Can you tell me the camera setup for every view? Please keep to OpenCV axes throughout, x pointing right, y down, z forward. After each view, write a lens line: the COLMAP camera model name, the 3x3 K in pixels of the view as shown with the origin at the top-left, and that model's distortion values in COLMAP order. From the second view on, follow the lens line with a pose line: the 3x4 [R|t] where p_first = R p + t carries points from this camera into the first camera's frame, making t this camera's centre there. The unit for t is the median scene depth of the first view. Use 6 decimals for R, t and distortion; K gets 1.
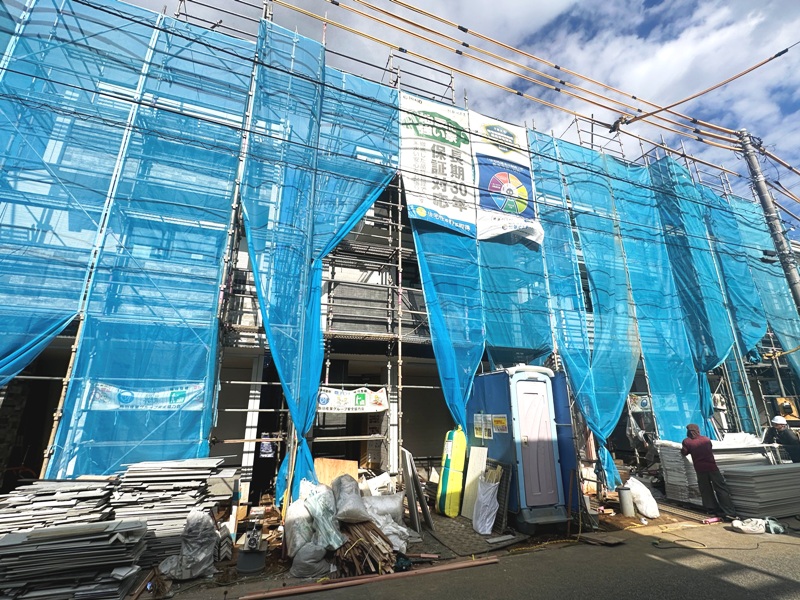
lens RADIAL K [[369.7, 0, 400.6], [0, 369.7, 299.2], [0, 0, 1]] dist [-0.004402, 0.001278]
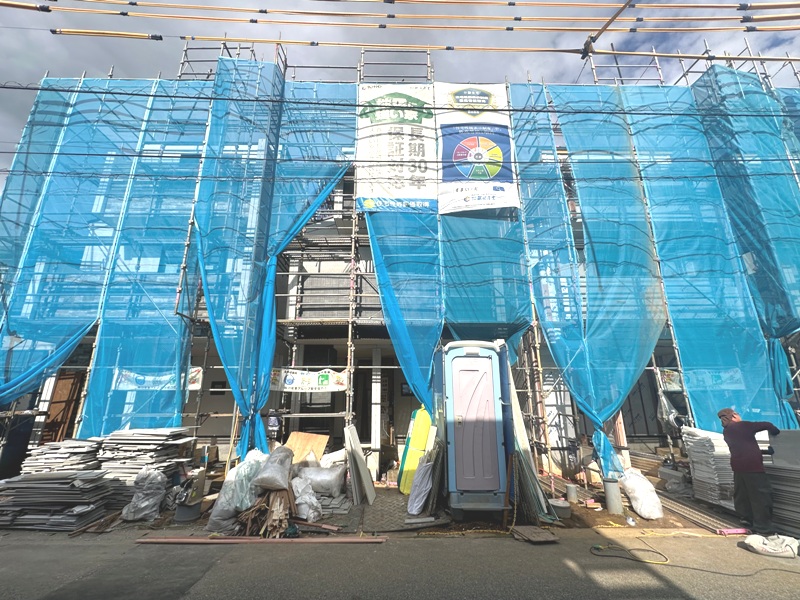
lens RADIAL K [[339.5, 0, 395.0], [0, 339.5, 302.4], [0, 0, 1]] dist [-0.004287, 0.001349]
pose [[0.941543, -0.089179, -0.324875, 0.417077], [0.099545, 0.994914, 0.015393, 0.048130], [0.321850, -0.046833, 0.945632, 0.128408]]
